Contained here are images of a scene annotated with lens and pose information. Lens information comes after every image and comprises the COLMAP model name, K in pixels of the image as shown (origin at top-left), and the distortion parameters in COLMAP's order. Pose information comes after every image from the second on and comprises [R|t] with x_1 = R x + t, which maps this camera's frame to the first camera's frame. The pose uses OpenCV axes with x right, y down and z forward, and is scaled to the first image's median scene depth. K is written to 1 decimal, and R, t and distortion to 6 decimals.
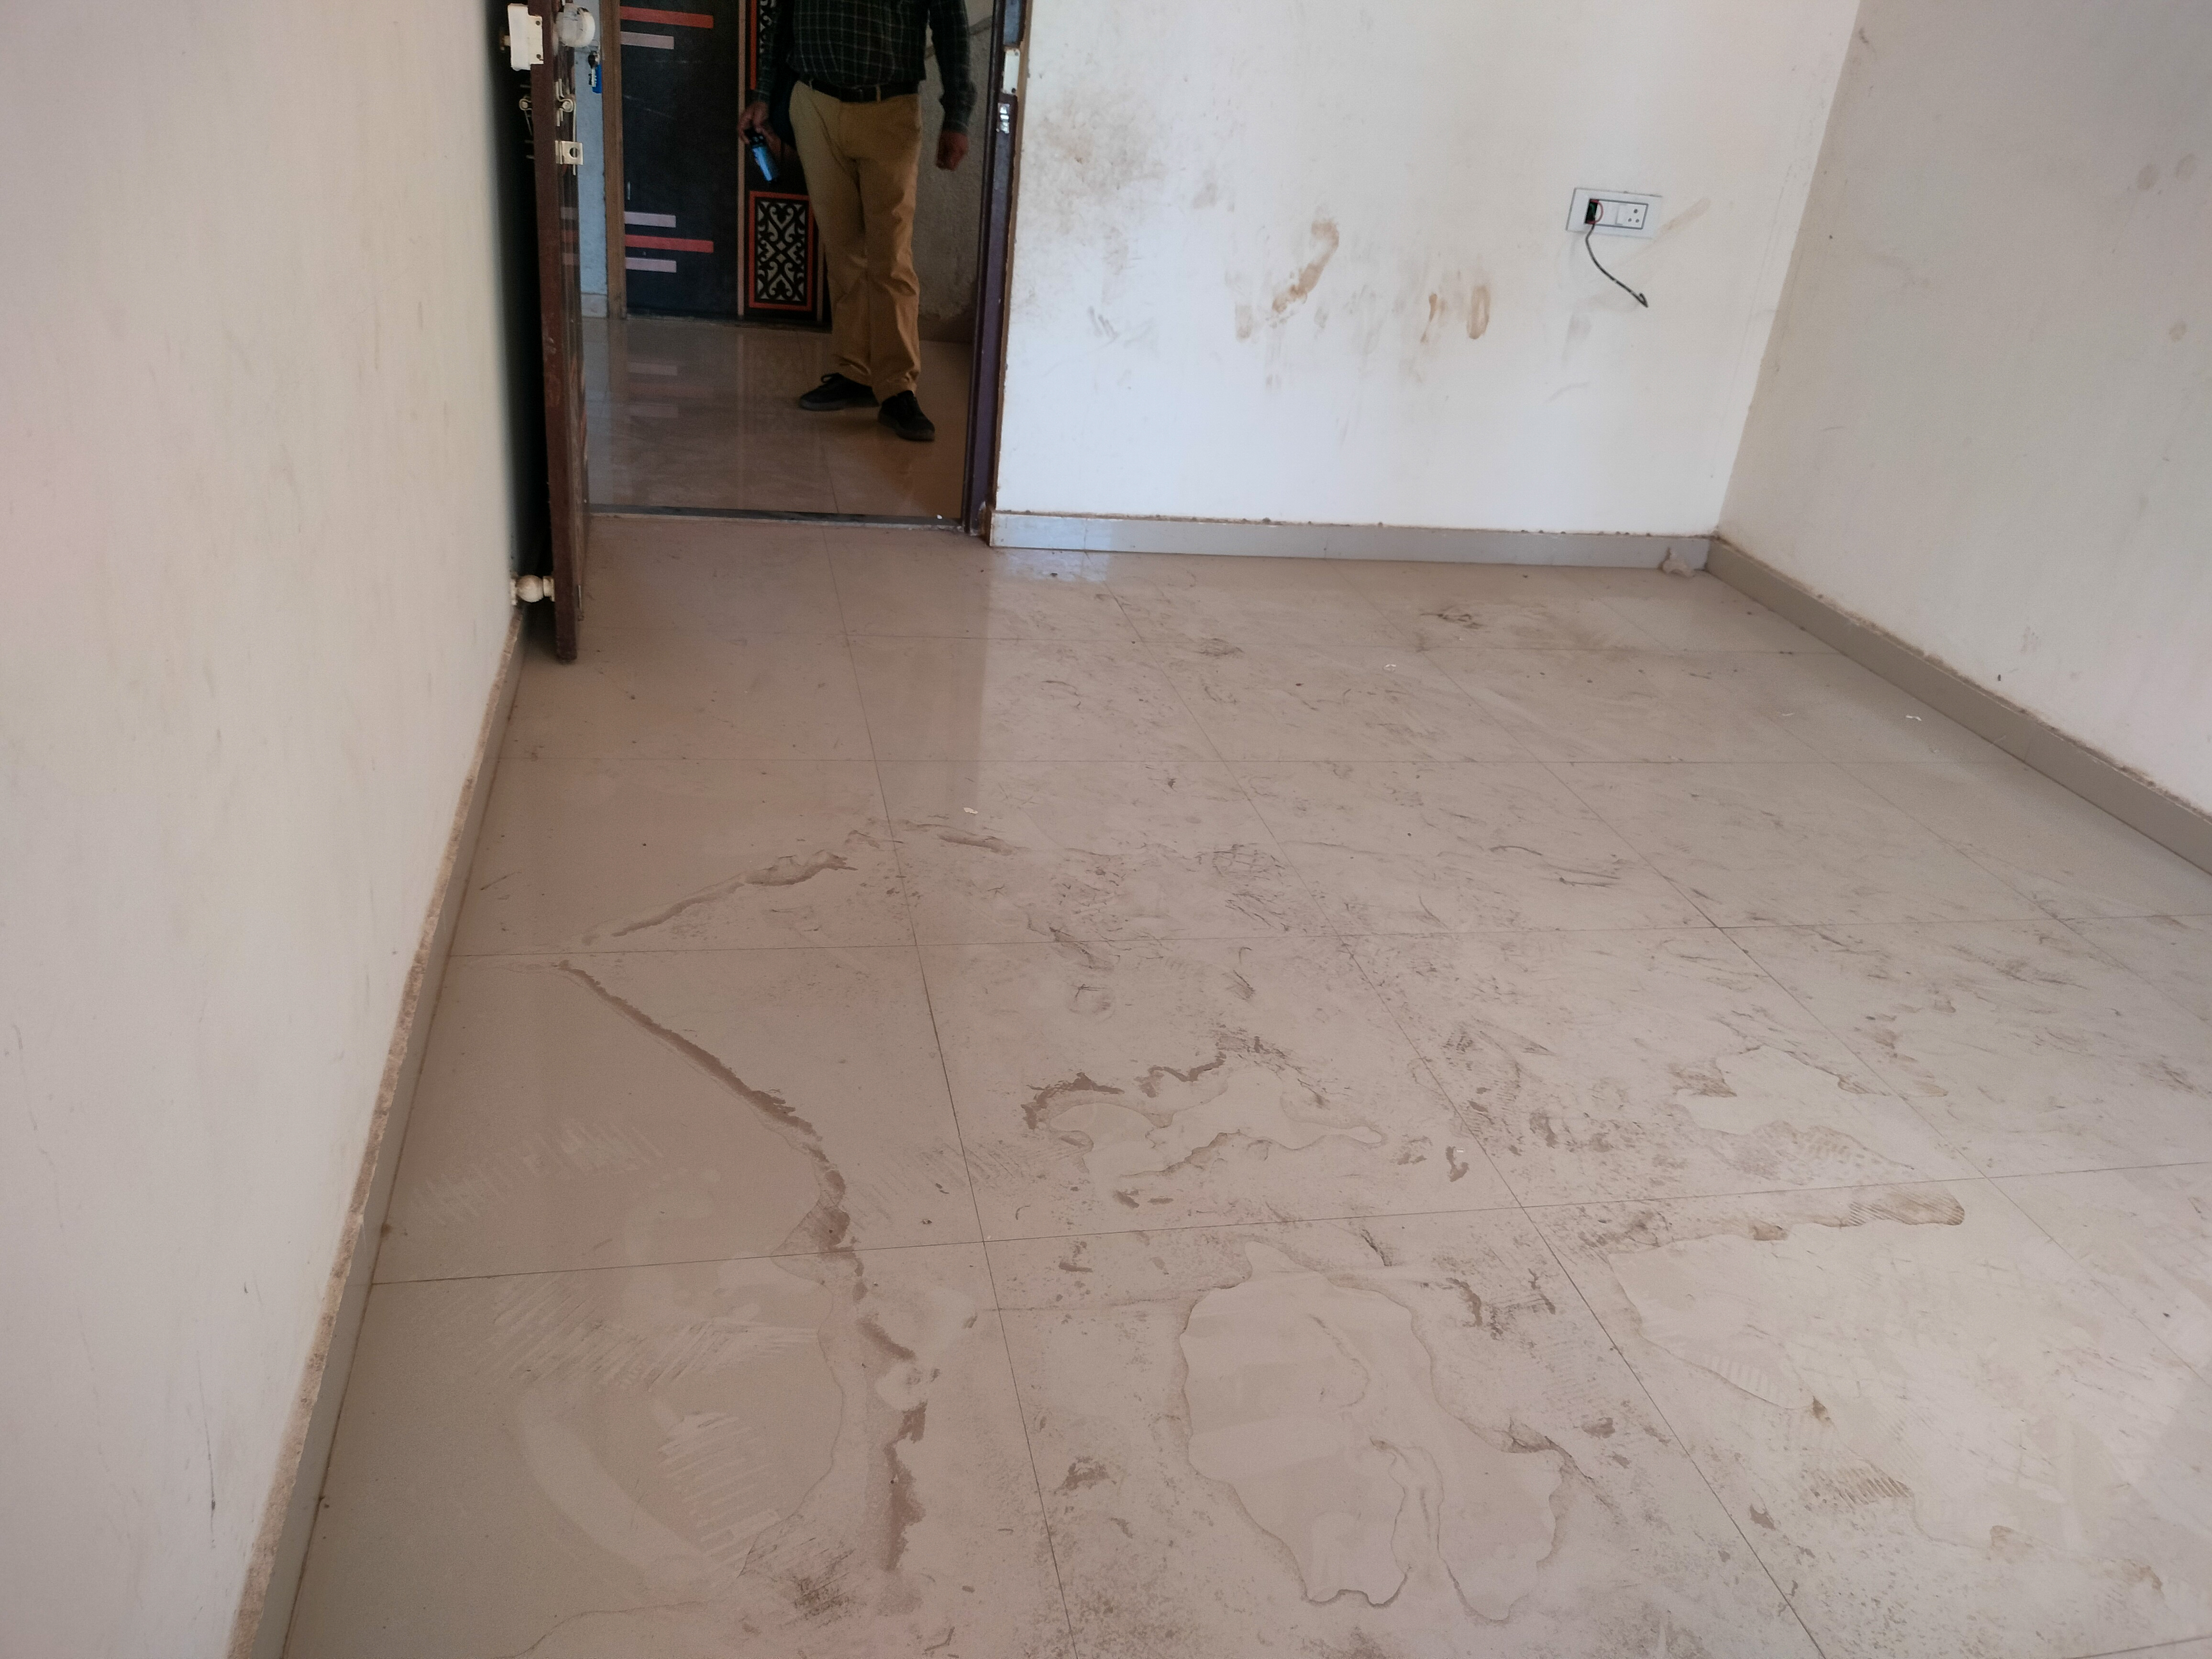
lens RADIAL K [[1681.6, 0, 1106.5], [0, 1681.6, 831.8], [0, 0, 1]] dist [-0.008622, -0.016260]
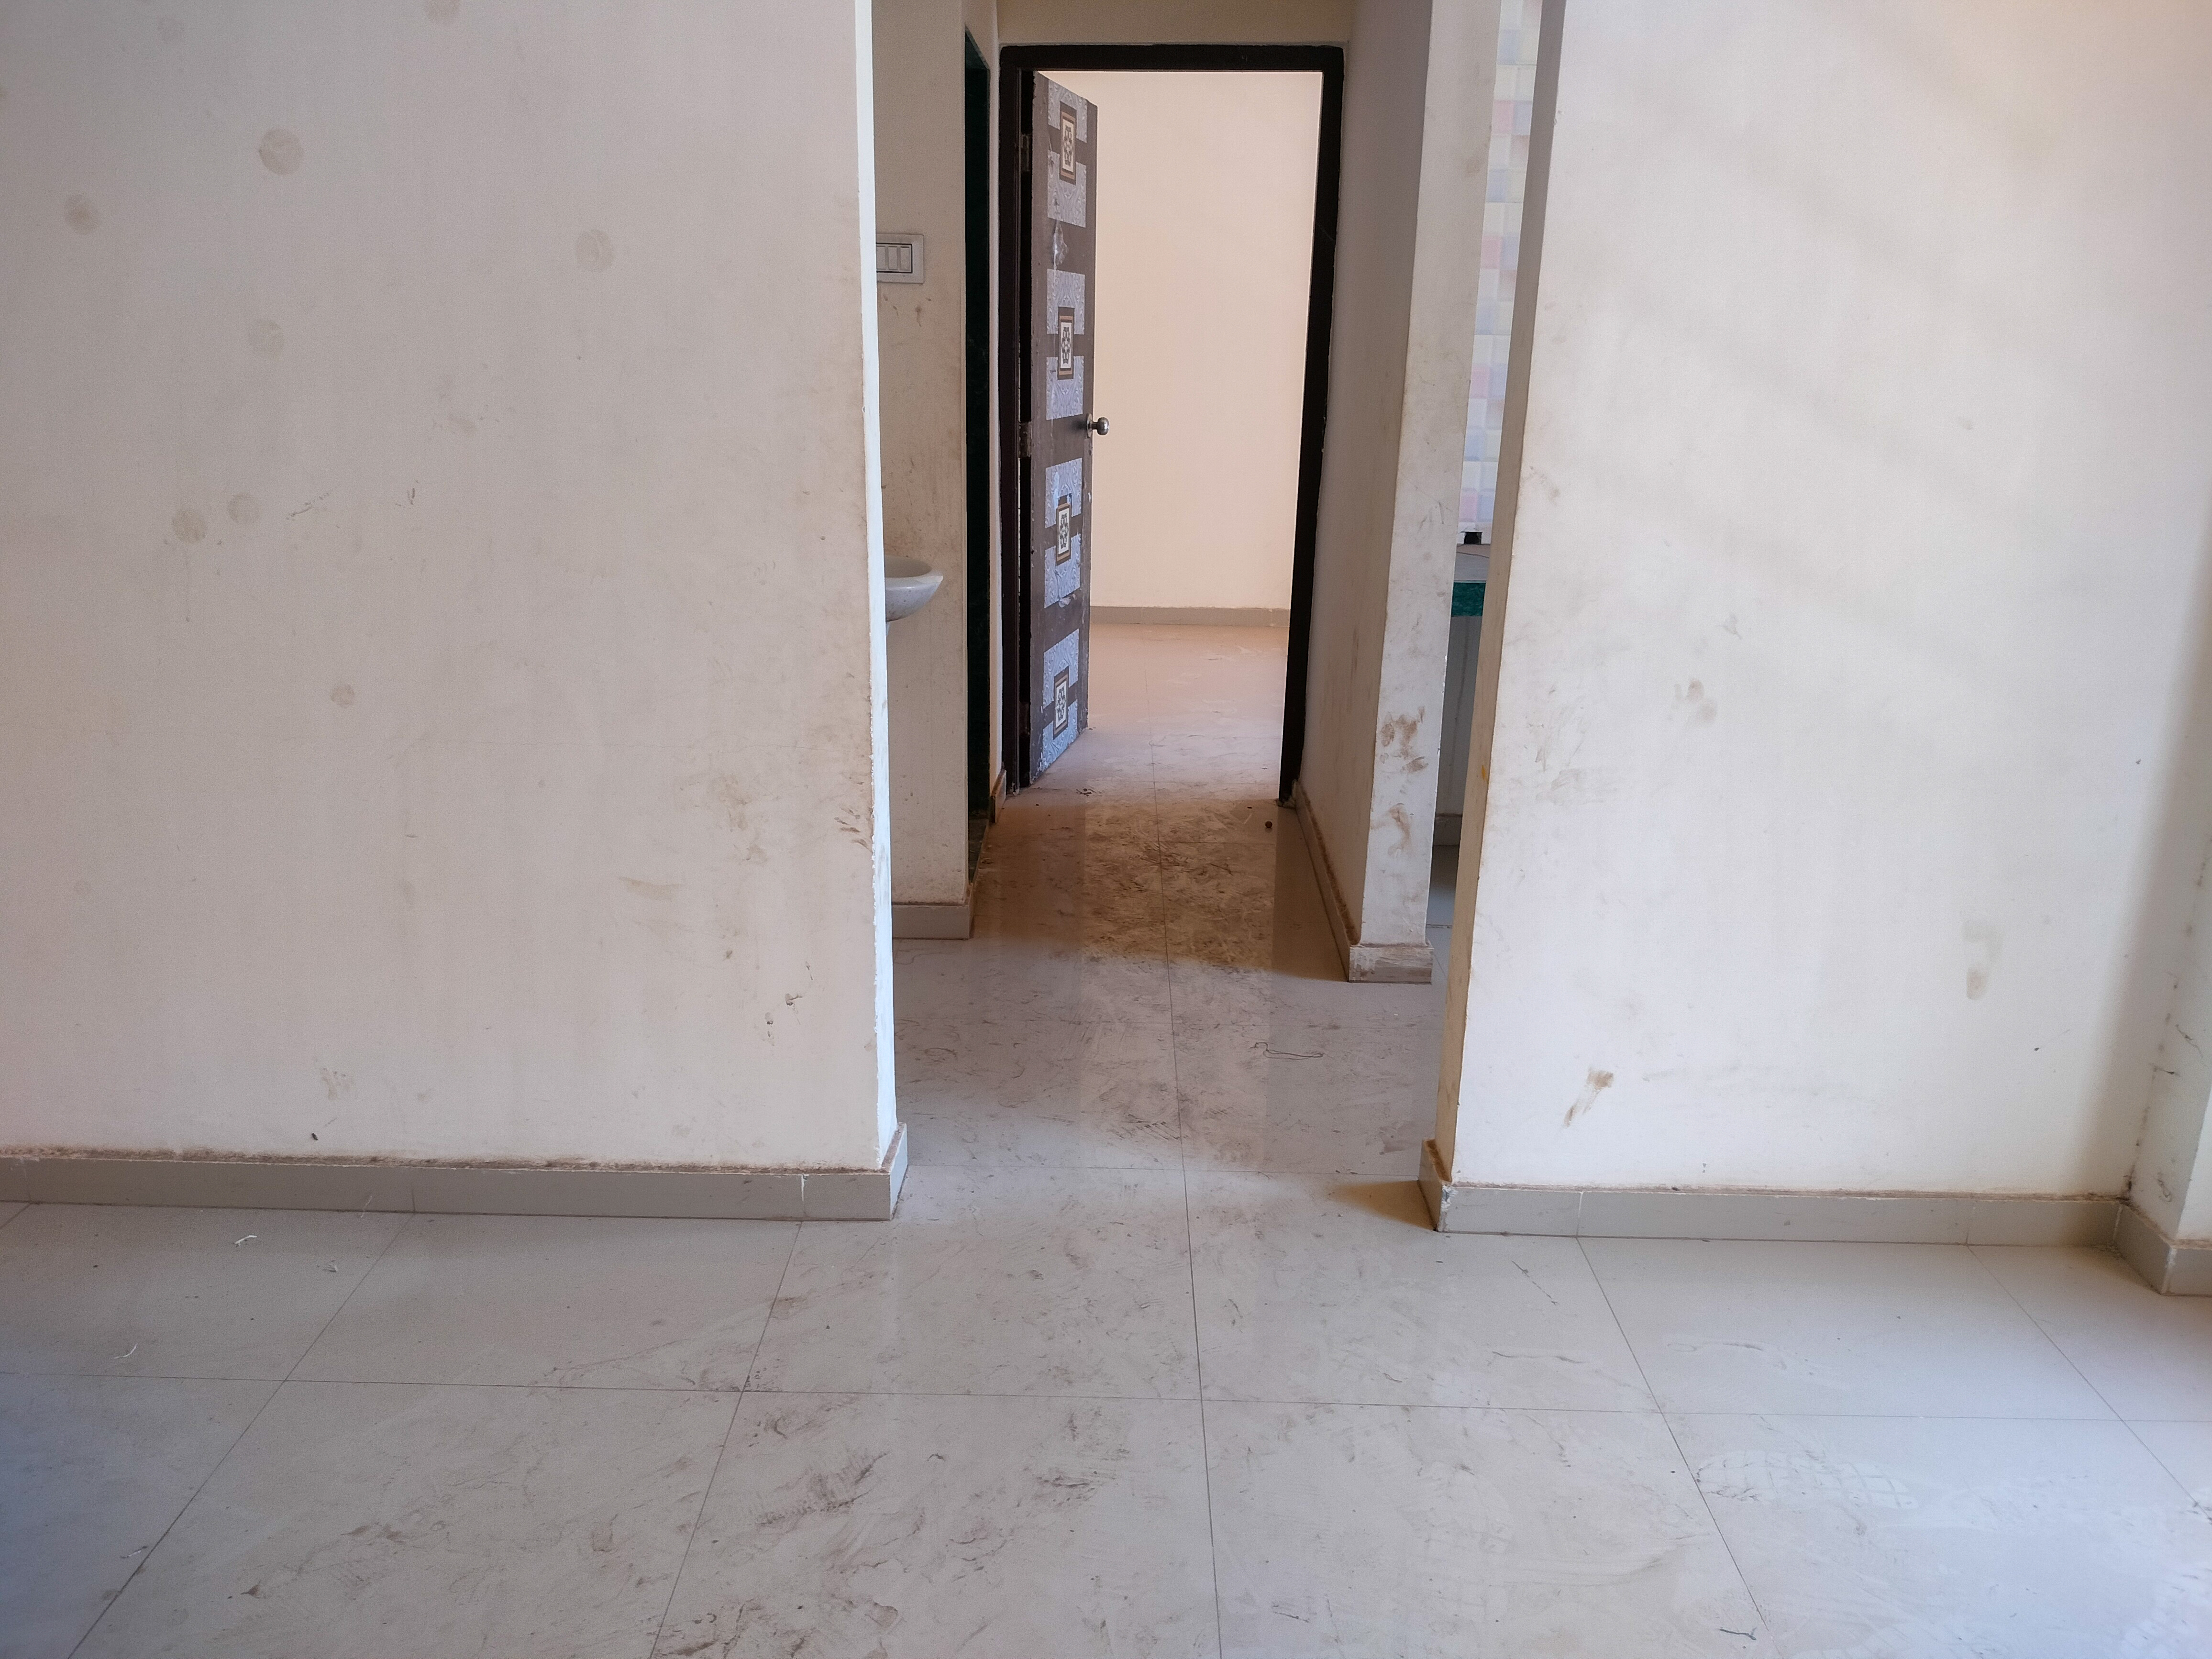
lens RADIAL K [[1681.6, 0, 1099.9], [0, 1681.6, 828.3], [0, 0, 1]] dist [-0.008622, -0.016260]
pose [[0.237058, -0.376170, 0.895712, -0.026976], [0.441189, 0.863119, 0.245718, -0.275578], [-0.865538, 0.336929, 0.370572, 0.388533]]
